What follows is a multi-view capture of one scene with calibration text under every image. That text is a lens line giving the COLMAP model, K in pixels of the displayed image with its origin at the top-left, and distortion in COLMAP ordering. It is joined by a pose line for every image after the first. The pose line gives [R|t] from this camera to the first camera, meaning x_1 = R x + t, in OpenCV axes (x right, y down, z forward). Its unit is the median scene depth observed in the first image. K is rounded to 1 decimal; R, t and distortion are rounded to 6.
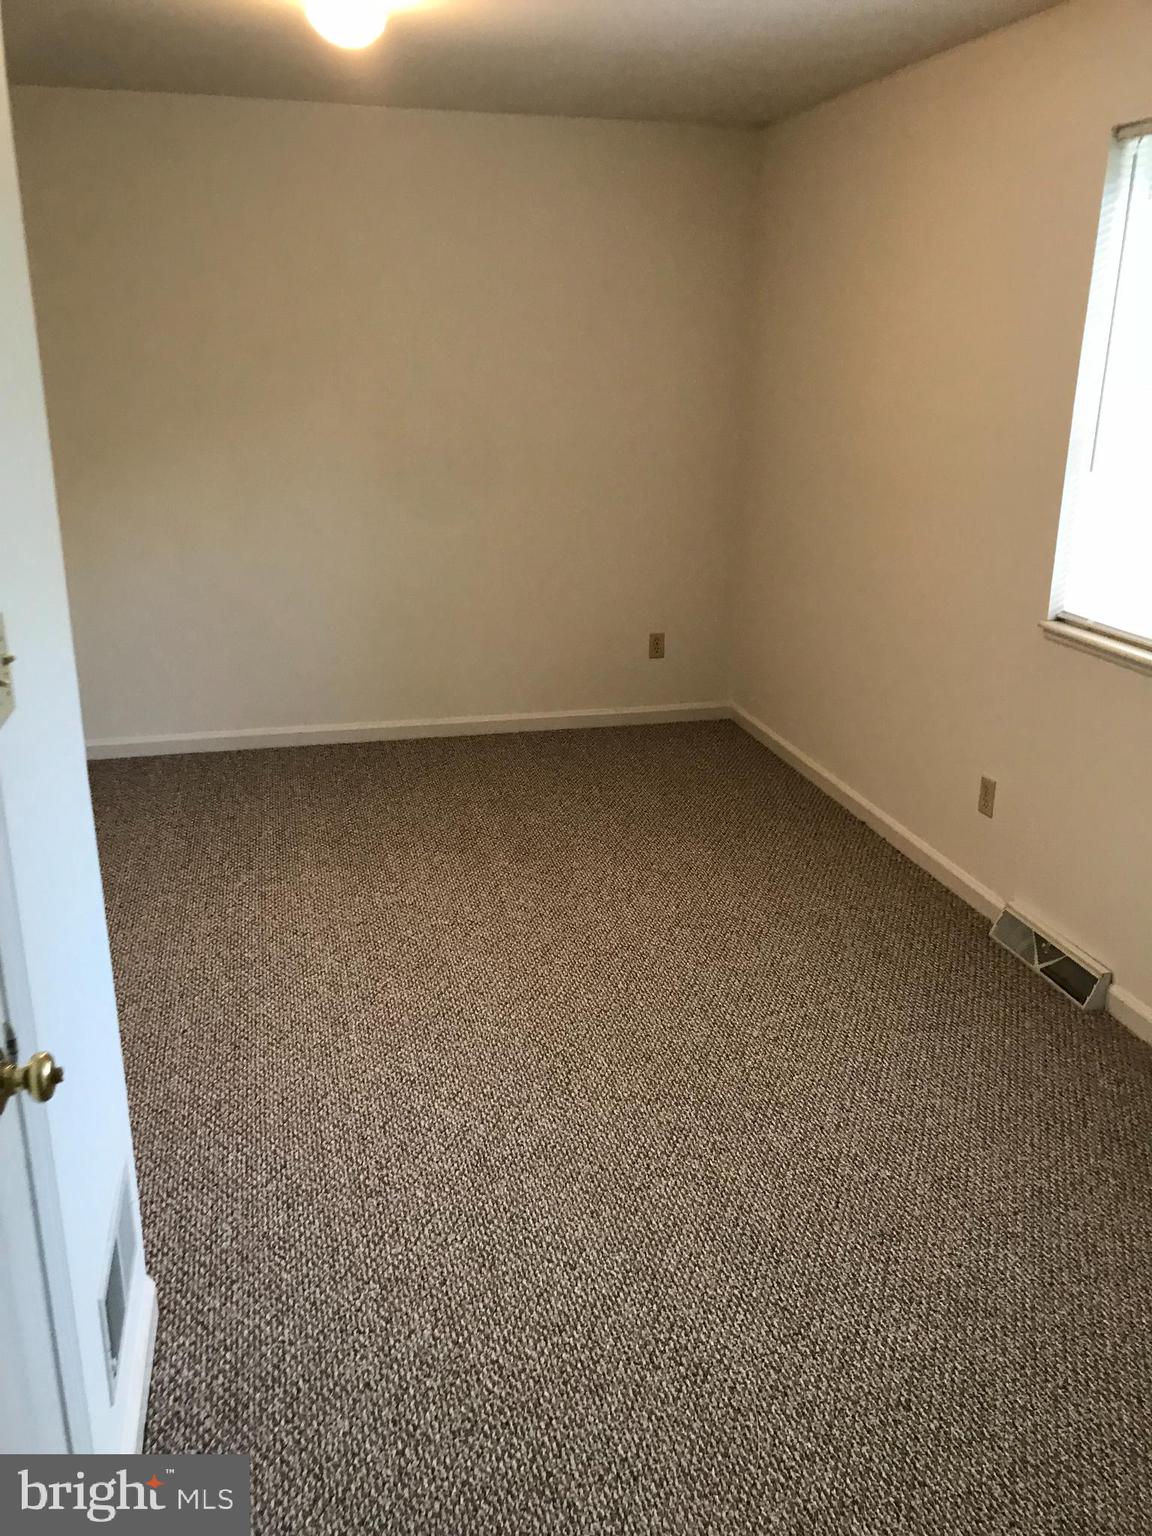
lens RADIAL K [[1255.8, 0, 572.4], [0, 1255.8, 766.3], [0, 0, 1]] dist [0.013881, -0.006564]
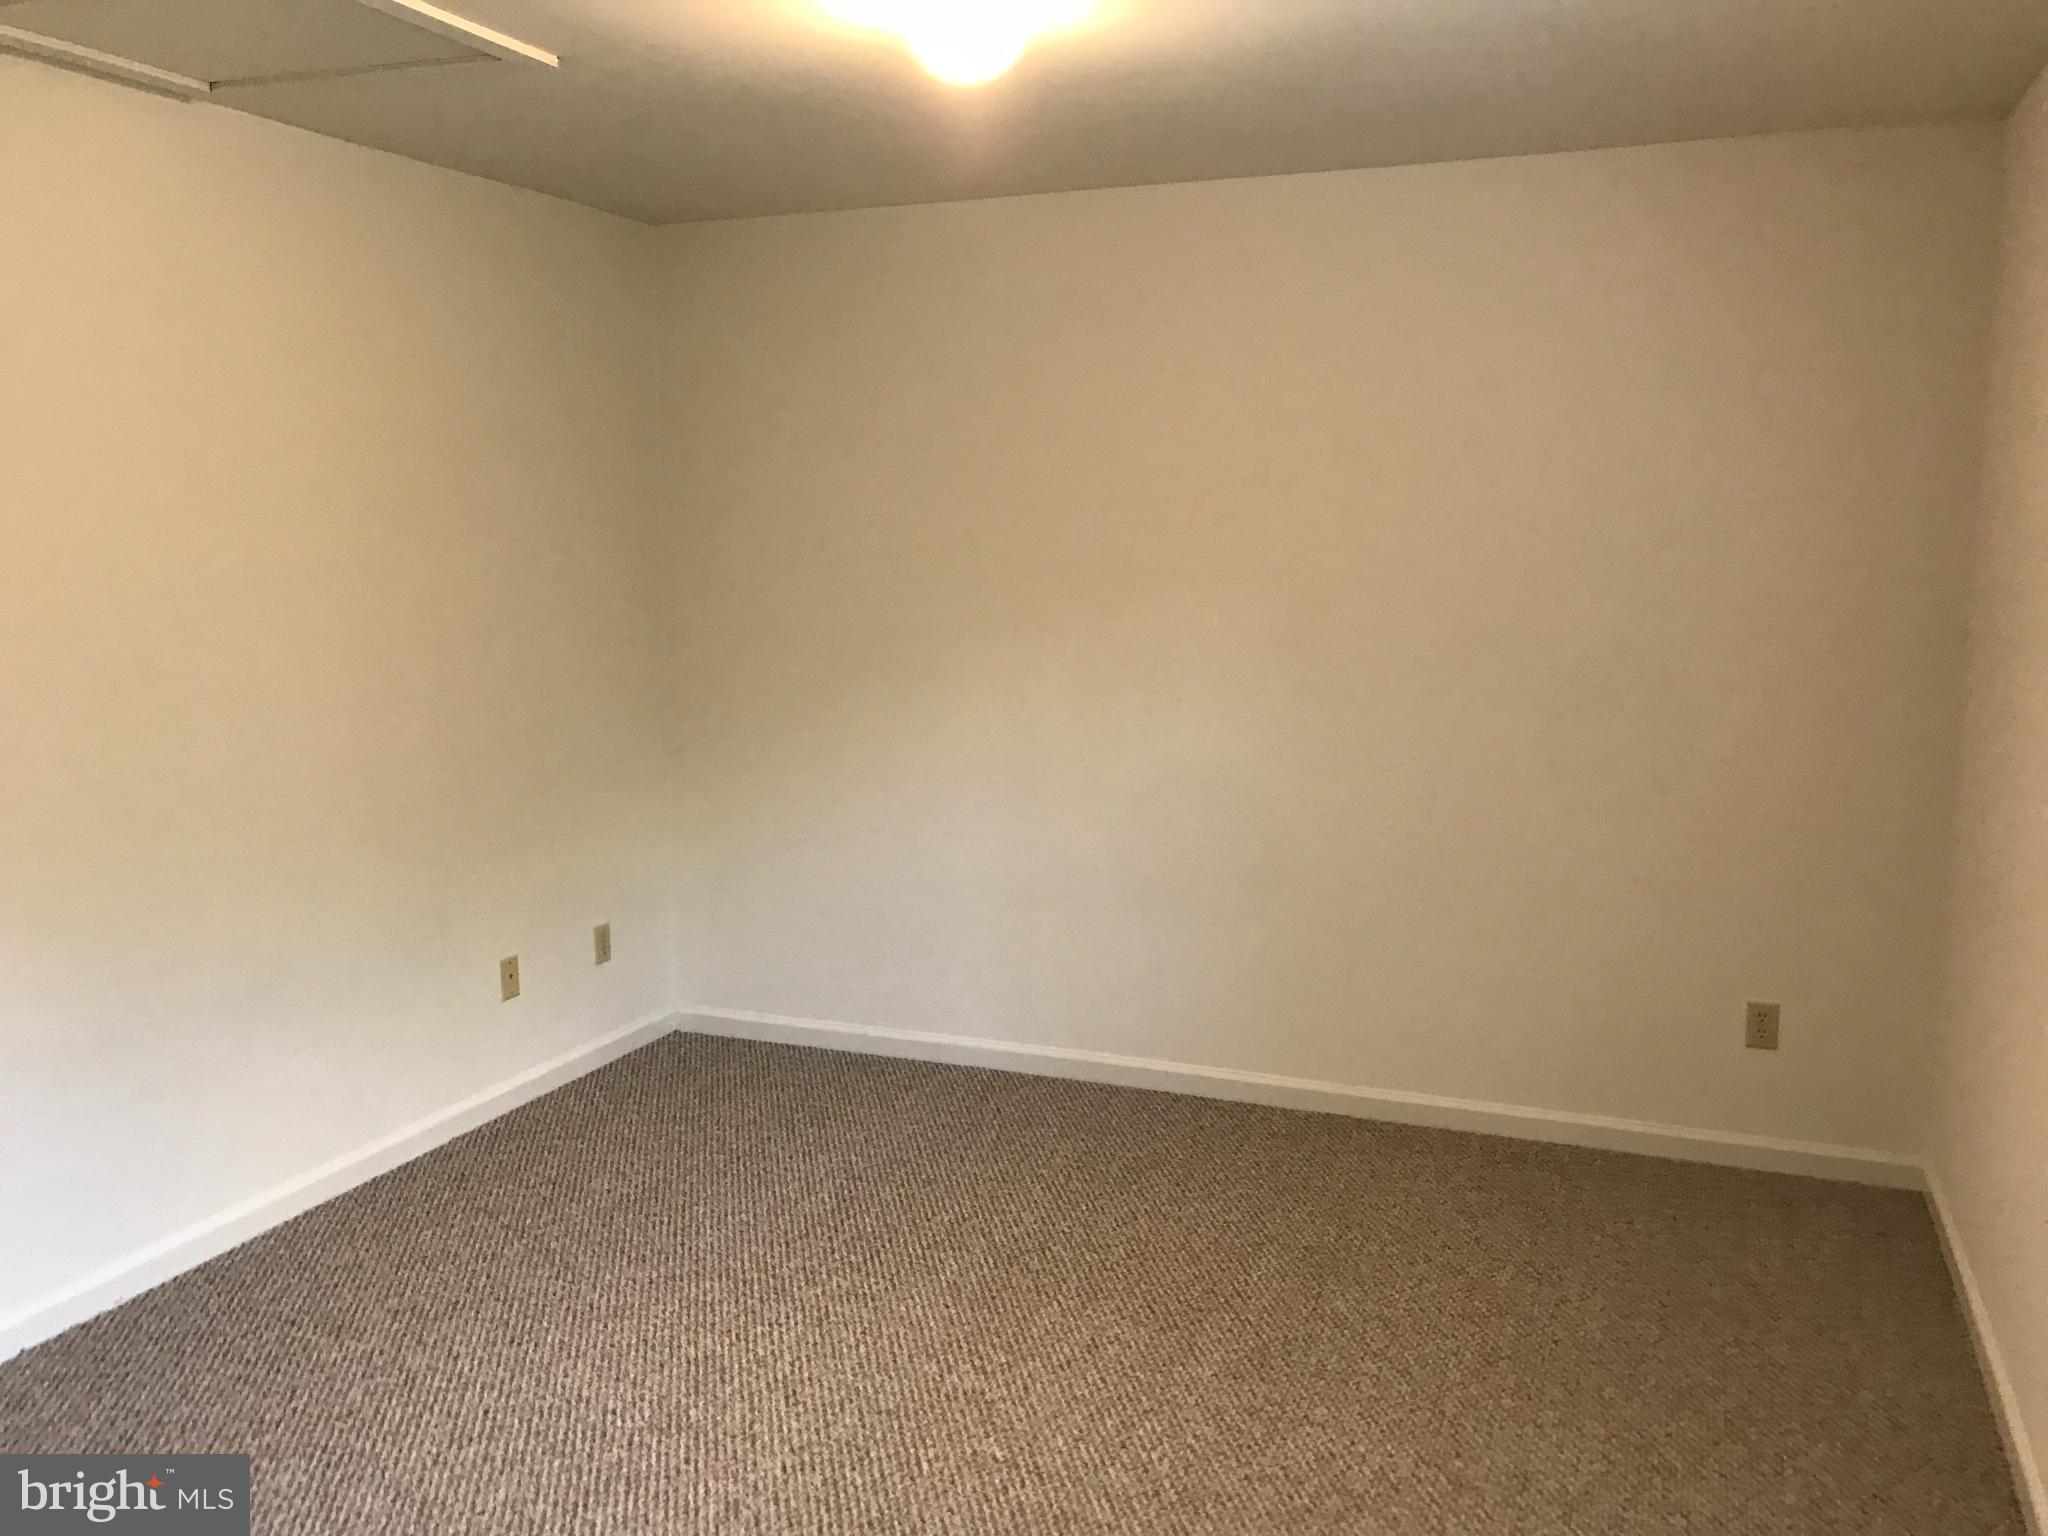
lens RADIAL K [[1674.4, 0, 1023.4], [0, 1674.4, 766.3], [0, 0, 1]] dist [0.013881, -0.006564]
pose [[0.801065, 0.073767, -0.594015, 0.248731], [-0.173718, 0.978316, -0.112778, -0.073119], [0.572815, 0.193534, 0.796510, 0.233329]]
